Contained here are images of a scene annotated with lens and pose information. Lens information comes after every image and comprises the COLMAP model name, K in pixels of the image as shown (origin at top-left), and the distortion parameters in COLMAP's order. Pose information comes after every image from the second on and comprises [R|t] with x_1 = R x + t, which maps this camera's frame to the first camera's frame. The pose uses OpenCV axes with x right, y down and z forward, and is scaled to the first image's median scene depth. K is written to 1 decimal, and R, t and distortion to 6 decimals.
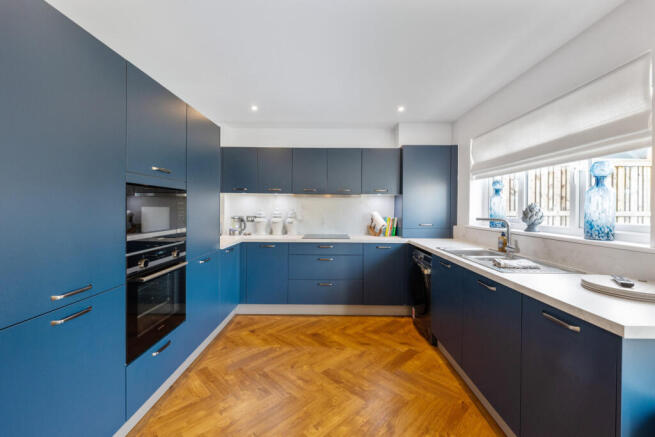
lens RADIAL K [[269.6, 0, 330.0], [0, 269.6, 208.7], [0, 0, 1]] dist [-0.000121, 0.000136]
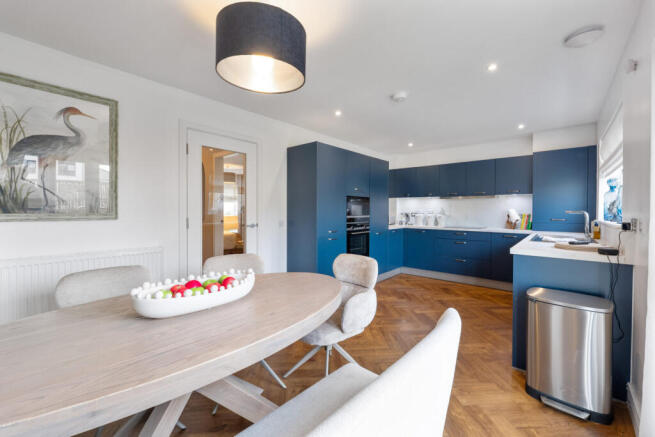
lens RADIAL K [[269.6, 0, 330.0], [0, 269.6, 208.7], [0, 0, 1]] dist [-0.000121, 0.000136]
pose [[0.754454, -0.008634, -0.656297, 0.412634], [0.000877, 0.999926, -0.012146, 0.028096], [0.656353, 0.008588, 0.754405, -0.531206]]
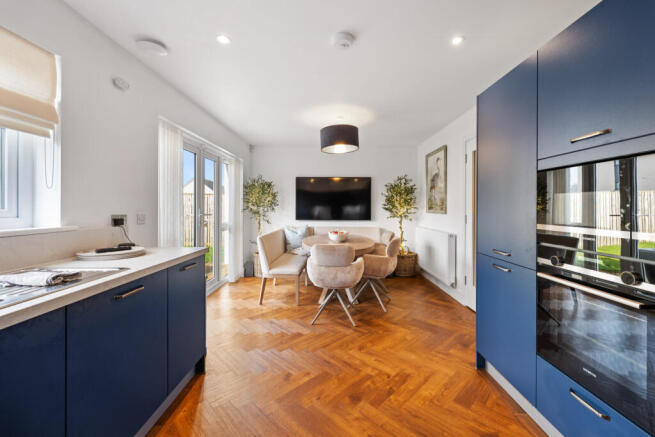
lens RADIAL K [[269.6, 0, 330.0], [0, 269.6, 208.7], [0, 0, 1]] dist [-0.000121, 0.000136]
pose [[-0.999849, -0.011427, 0.013122, 0.002344], [-0.011357, 0.999921, 0.005415, 0.021996], [-0.013182, 0.005265, -0.999899, 0.939291]]
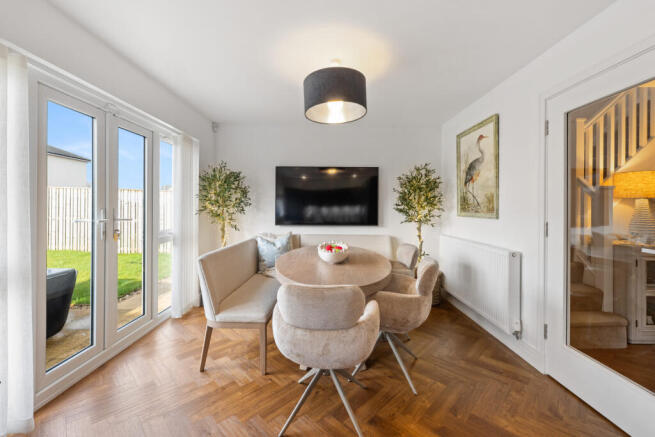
lens RADIAL K [[269.6, 0, 330.0], [0, 269.6, 208.7], [0, 0, 1]] dist [-0.000121, 0.000136]
pose [[-0.999903, -0.013952, 0.000562, -0.011022], [-0.013948, 0.999886, 0.005817, 0.018303], [-0.000643, 0.005808, -0.999983, 0.487424]]
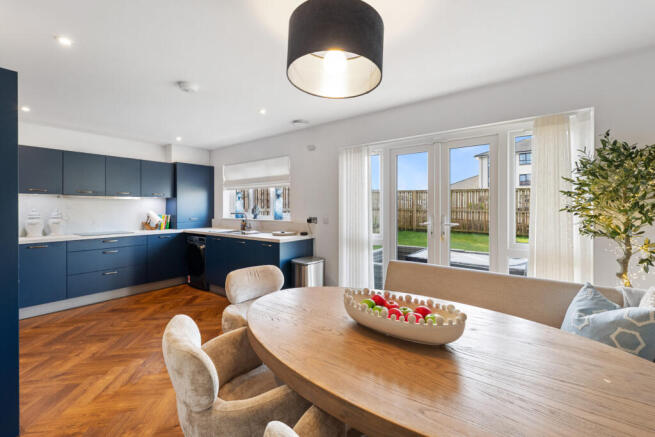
lens RADIAL K [[269.6, 0, 330.0], [0, 269.6, 208.7], [0, 0, 1]] dist [-0.000121, 0.000136]
pose [[0.593995, -0.012231, 0.804376, -0.409783], [0.006254, 0.999924, 0.010586, -0.007628], [-0.804445, -0.001258, 0.594026, -0.490771]]
